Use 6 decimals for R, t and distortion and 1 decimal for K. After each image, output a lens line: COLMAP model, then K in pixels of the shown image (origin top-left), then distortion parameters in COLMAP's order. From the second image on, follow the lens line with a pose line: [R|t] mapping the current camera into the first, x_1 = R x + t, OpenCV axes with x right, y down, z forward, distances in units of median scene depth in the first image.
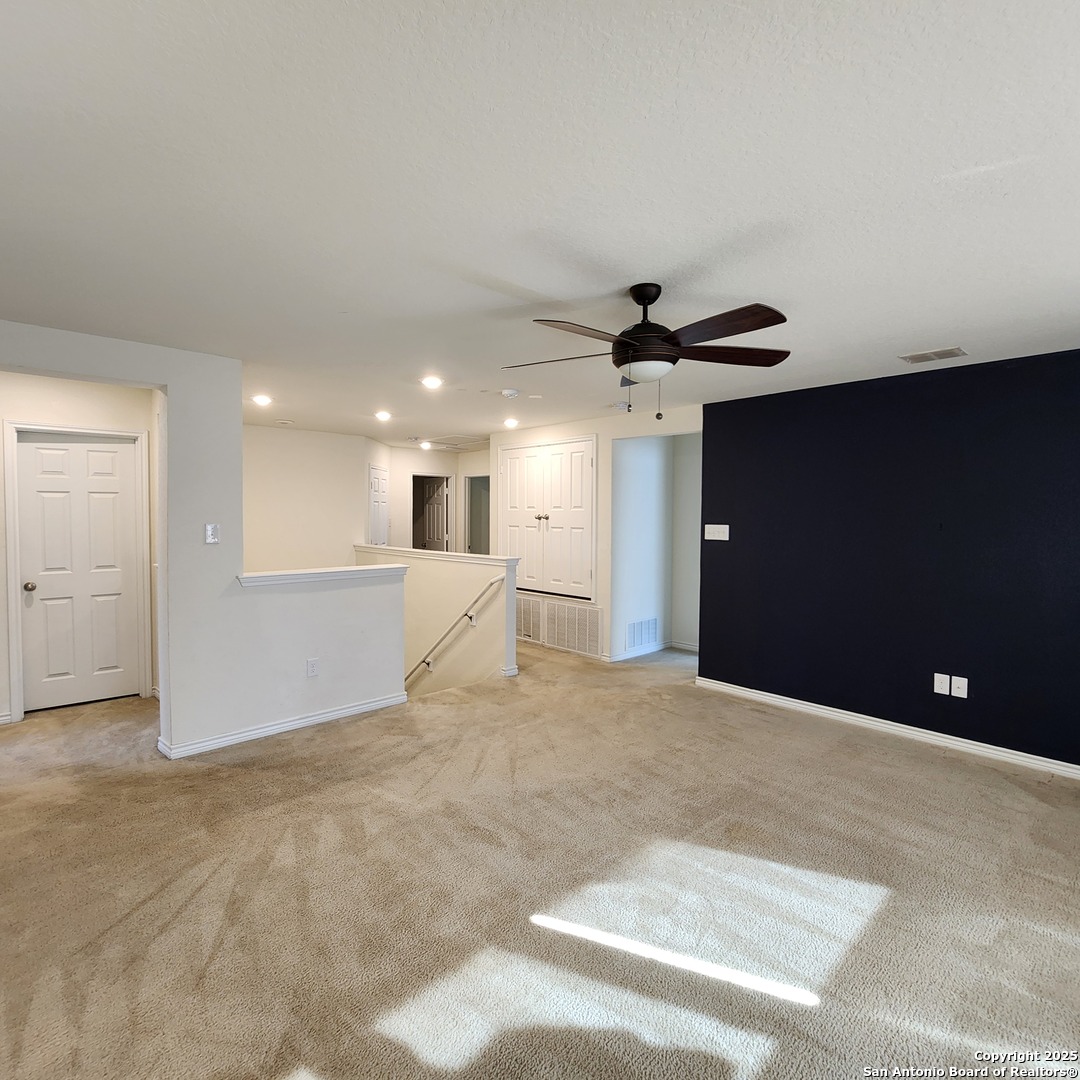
lens RADIAL K [[587.8, 0, 543.5], [0, 587.8, 540.0], [0, 0, 1]] dist [-0.004919, 0.001059]
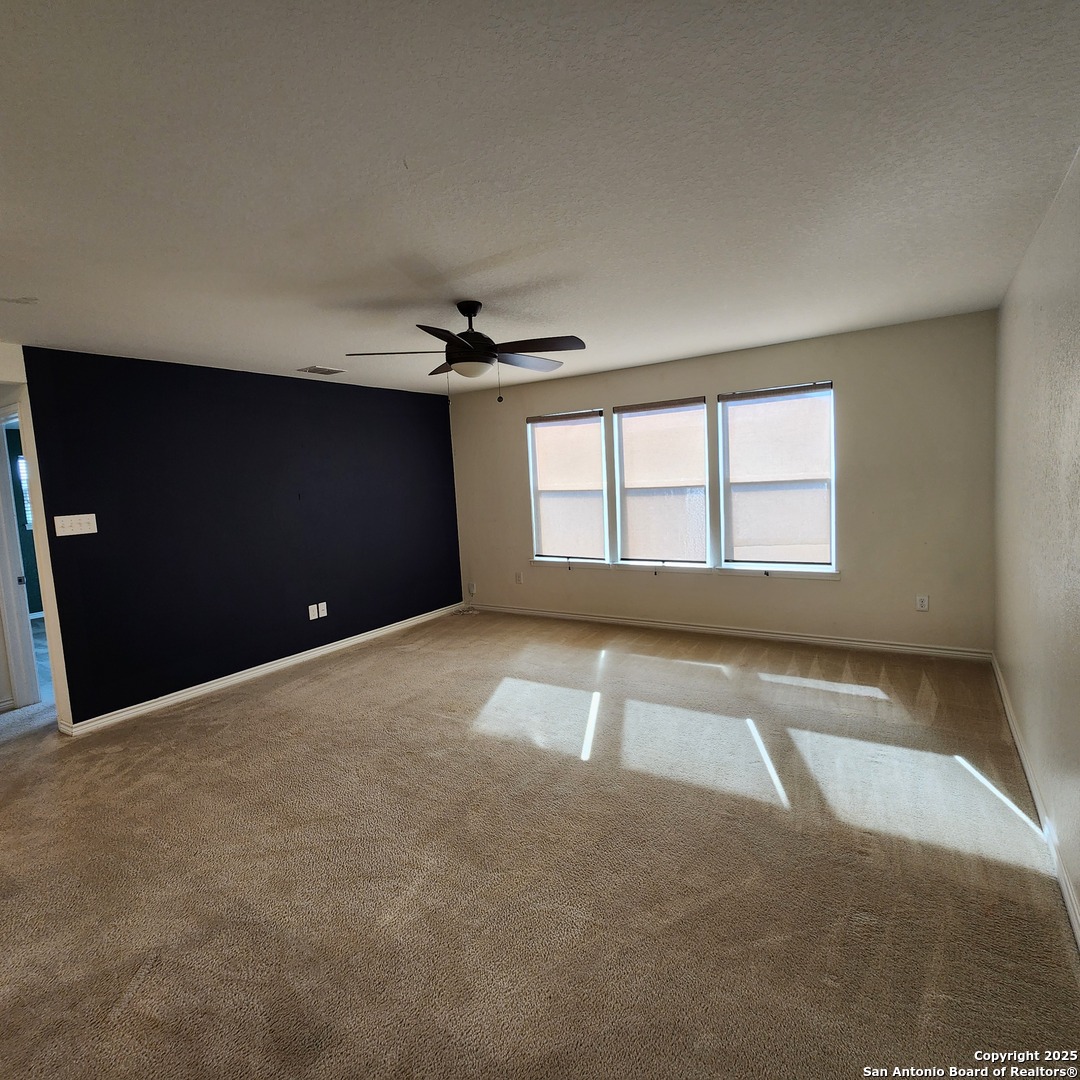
lens RADIAL K [[587.8, 0, 542.3], [0, 587.8, 538.6], [0, 0, 1]] dist [-0.004919, 0.001059]
pose [[-0.239405, -0.095742, 0.966188, -0.720552], [0.094366, 0.988120, 0.121298, -0.037491], [-0.966323, 0.120215, -0.227526, 0.742474]]
